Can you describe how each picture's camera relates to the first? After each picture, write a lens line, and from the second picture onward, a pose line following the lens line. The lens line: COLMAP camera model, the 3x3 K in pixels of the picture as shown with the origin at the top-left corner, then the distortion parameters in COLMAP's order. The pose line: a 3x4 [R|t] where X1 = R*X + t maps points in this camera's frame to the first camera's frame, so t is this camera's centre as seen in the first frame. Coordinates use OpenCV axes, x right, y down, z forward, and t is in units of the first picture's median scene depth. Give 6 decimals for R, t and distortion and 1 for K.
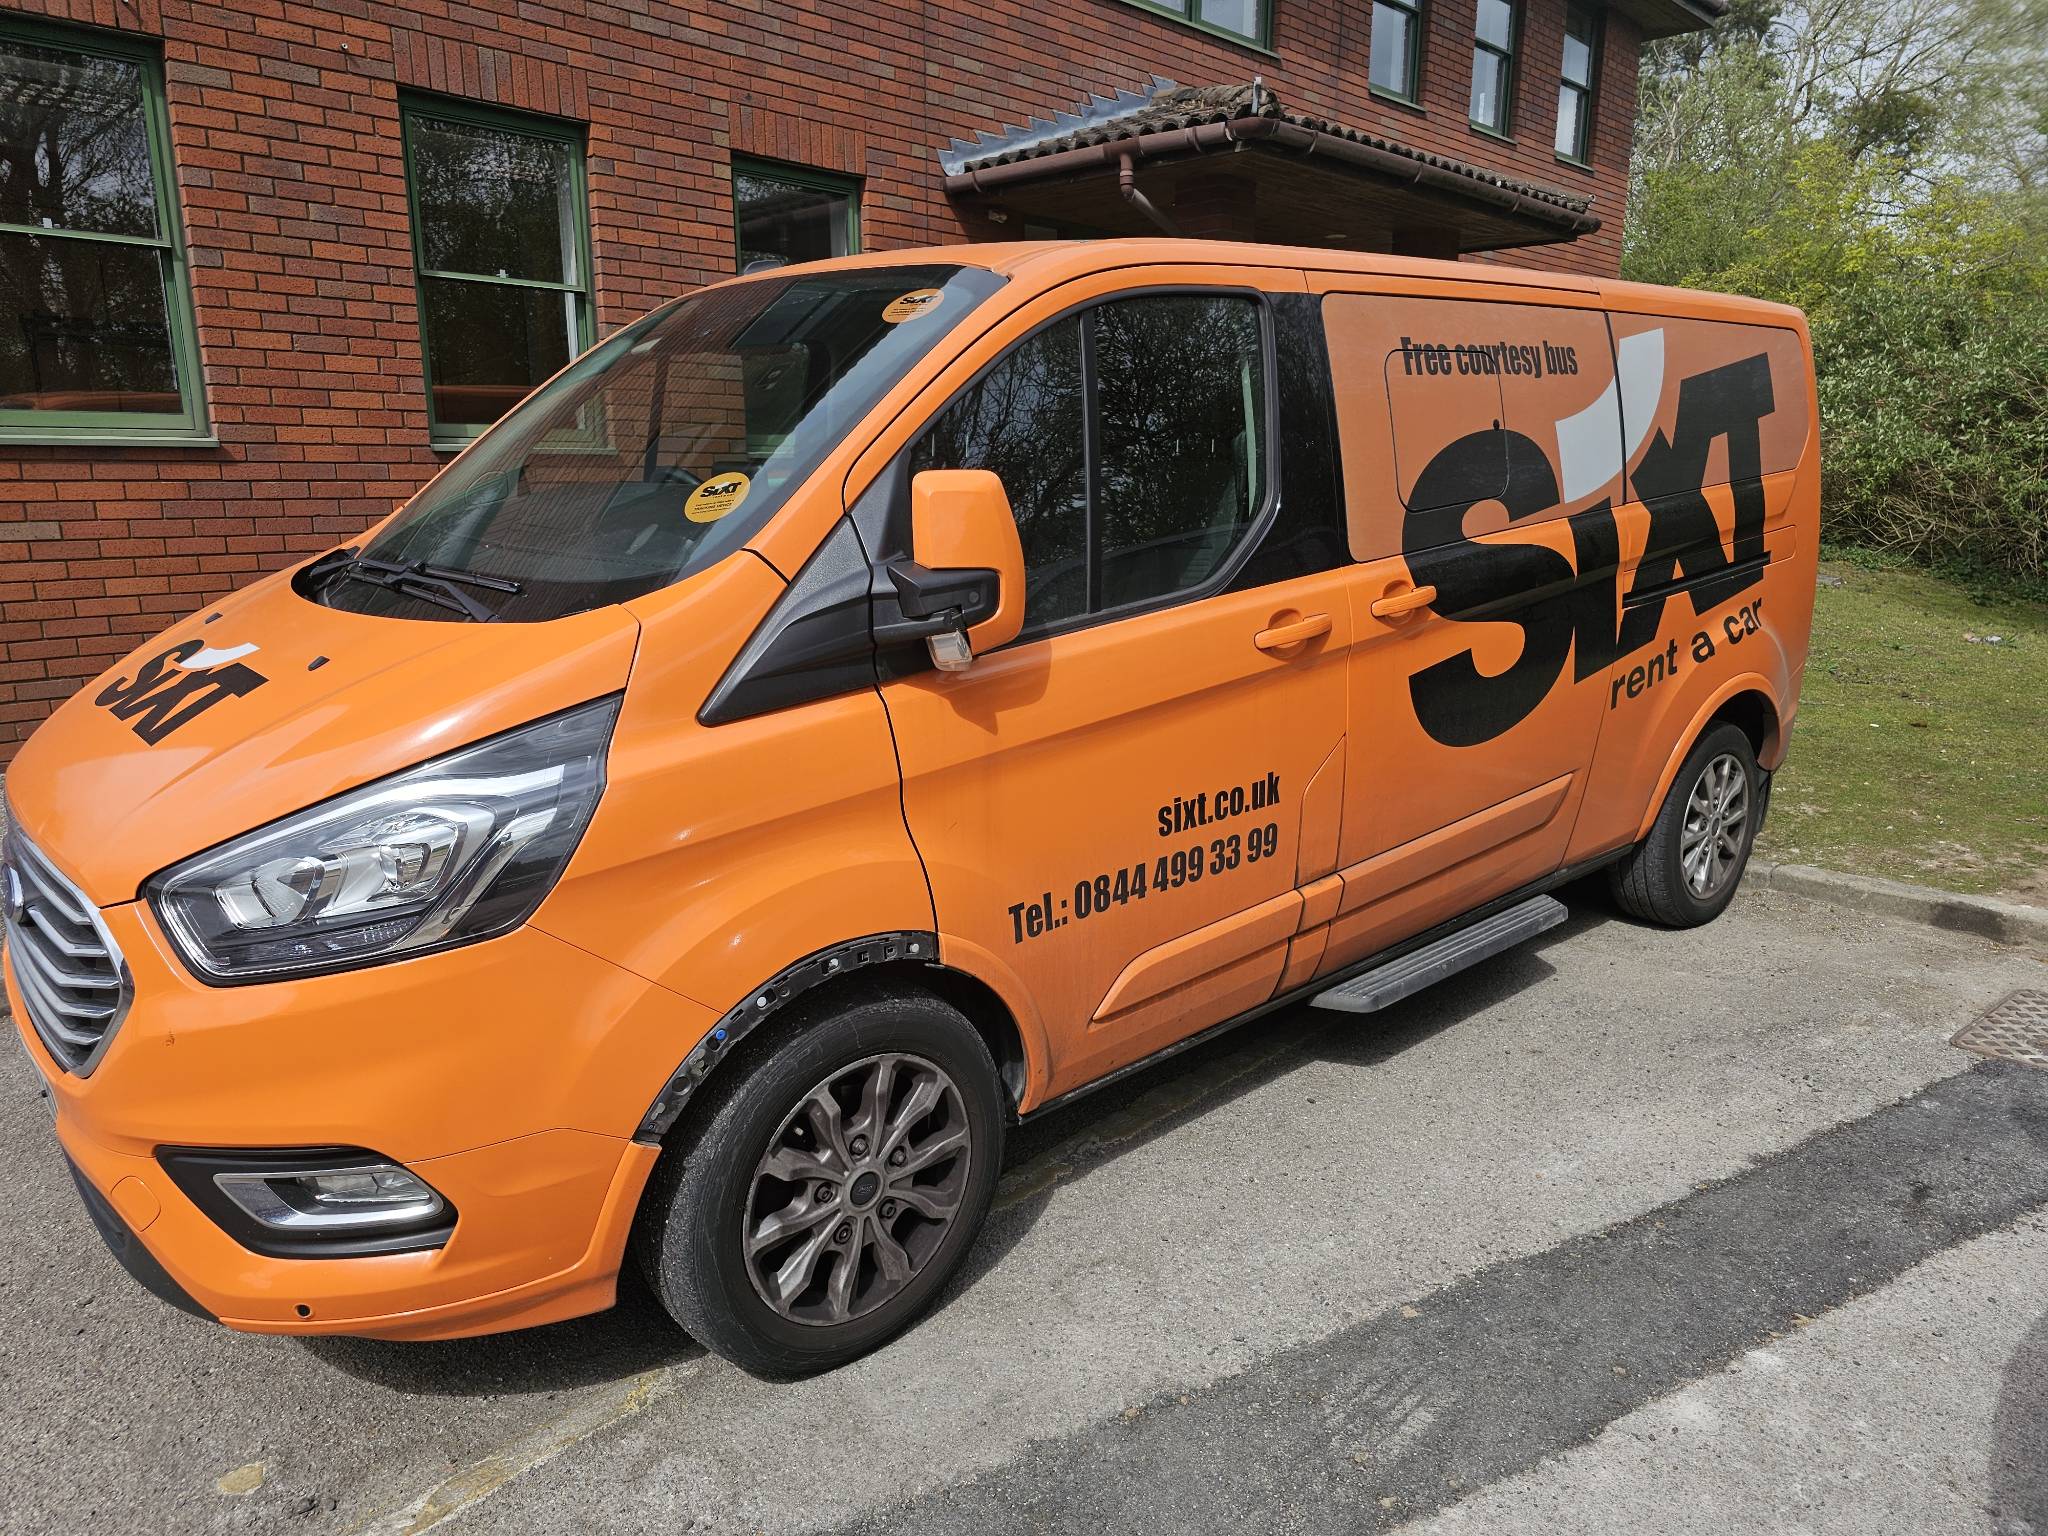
lens RADIAL K [[1372.3, 0, 1030.7], [0, 1372.3, 765.6], [0, 0, 1]] dist [0.053899, -0.040342]
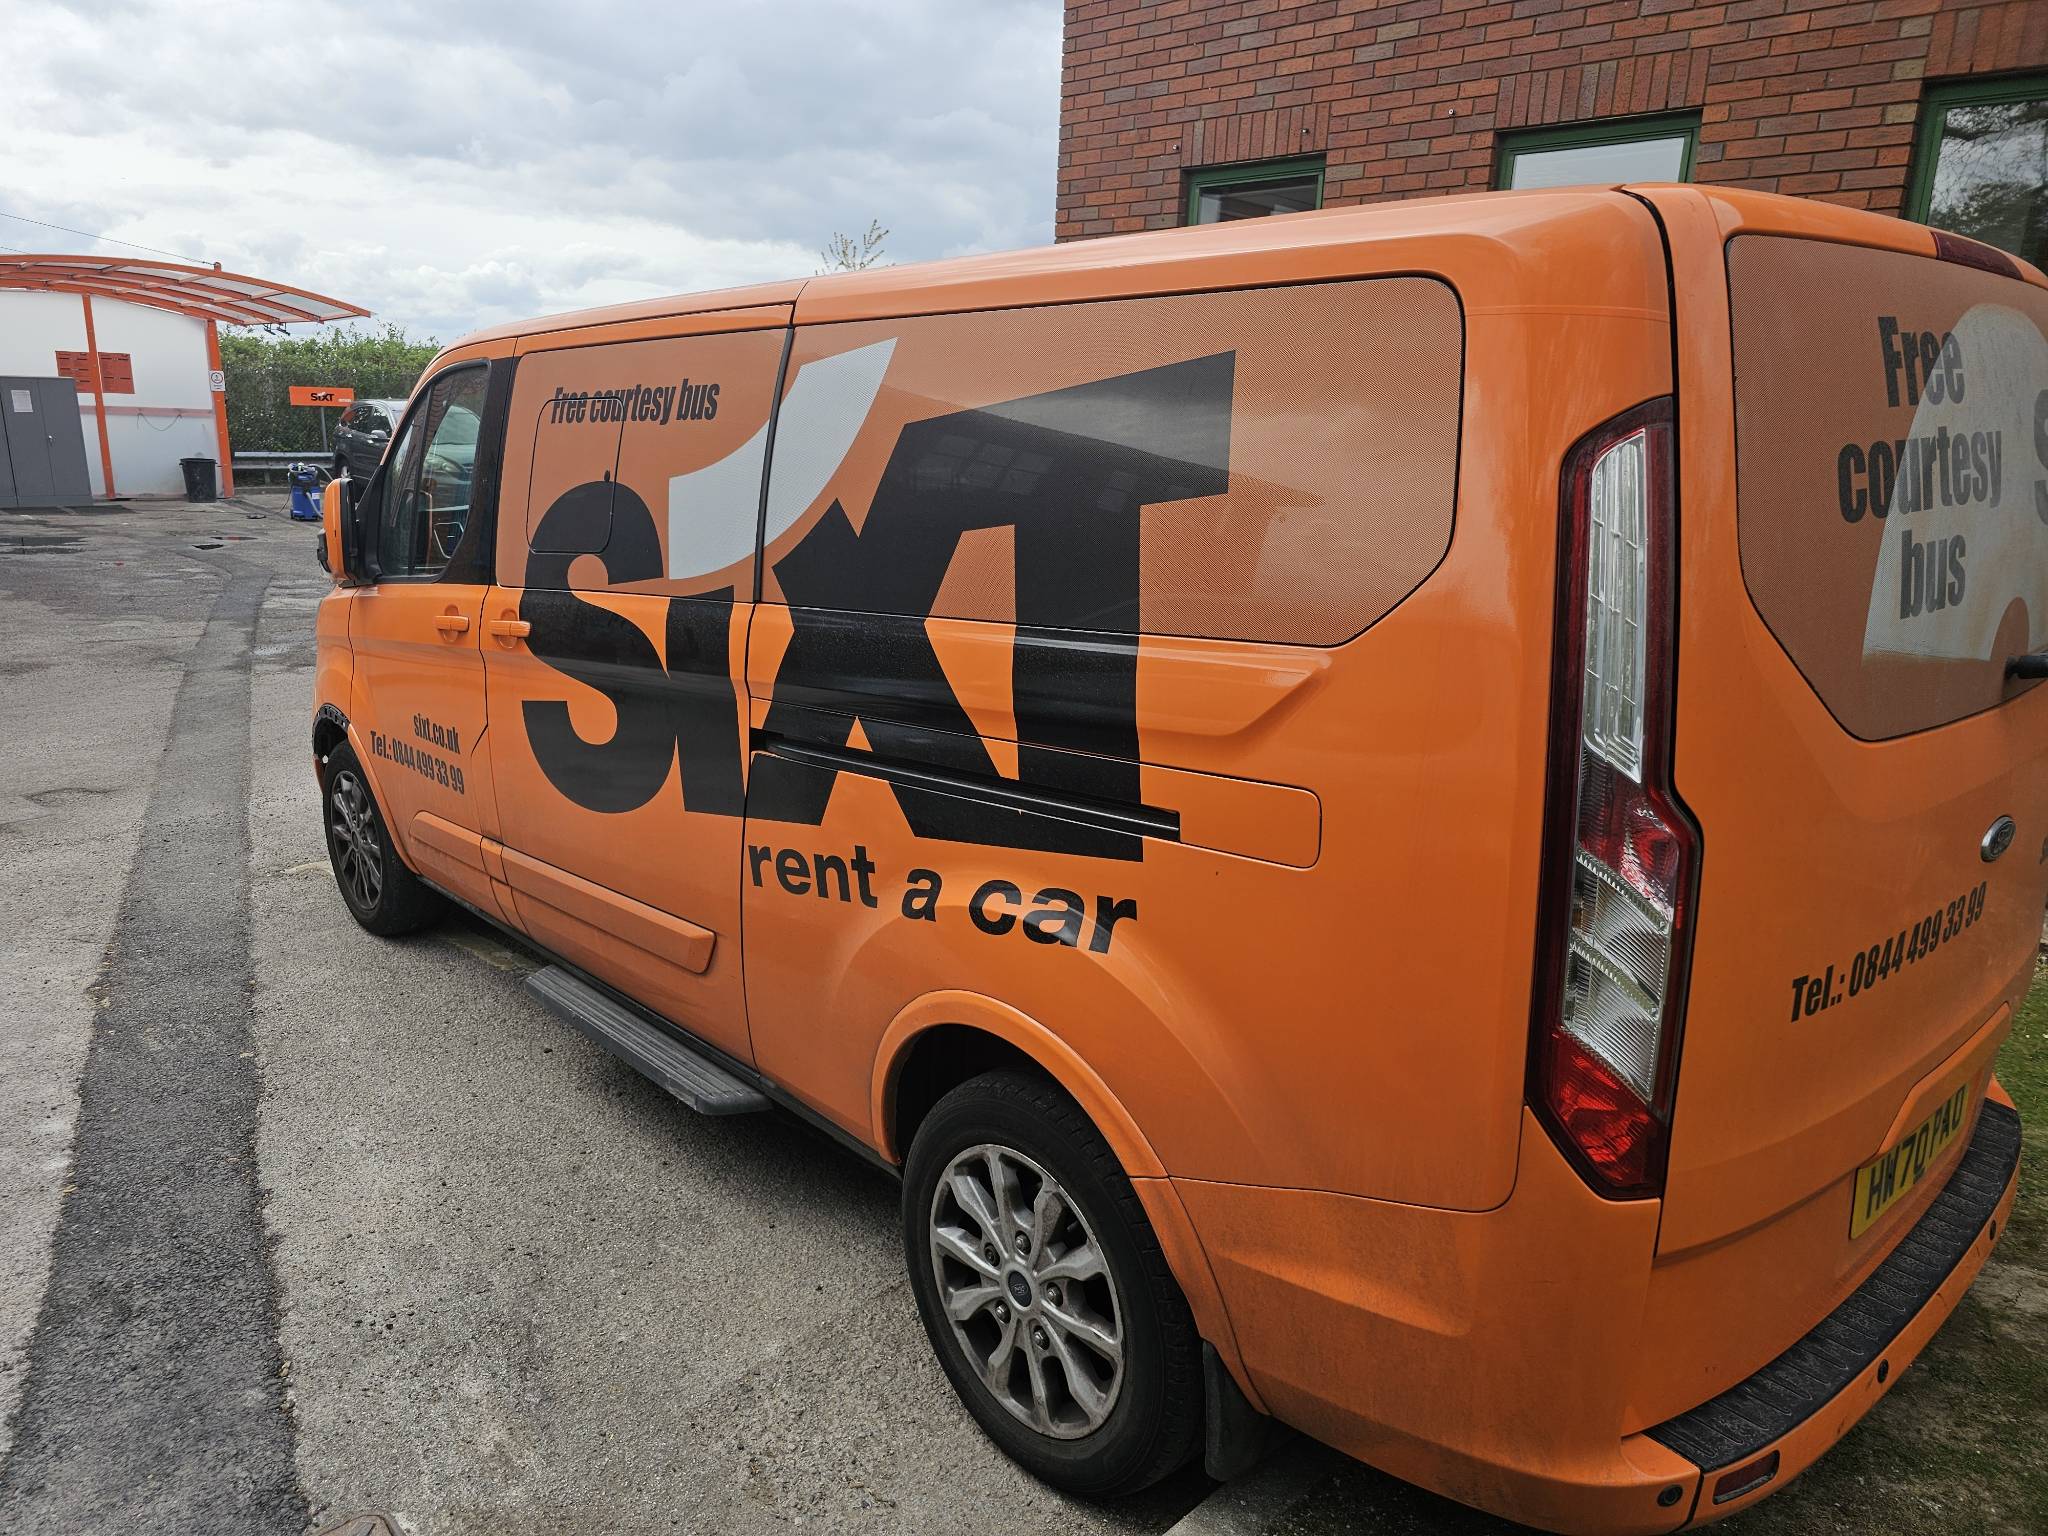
lens RADIAL K [[1372.3, 0, 1030.7], [0, 1372.3, 765.6], [0, 0, 1]] dist [0.053899, -0.040342]
pose [[0.025550, 0.245371, -0.969093, 1.175705], [-0.244354, 0.941536, 0.231951, -0.319608], [0.969349, 0.230876, 0.084014, 1.142154]]
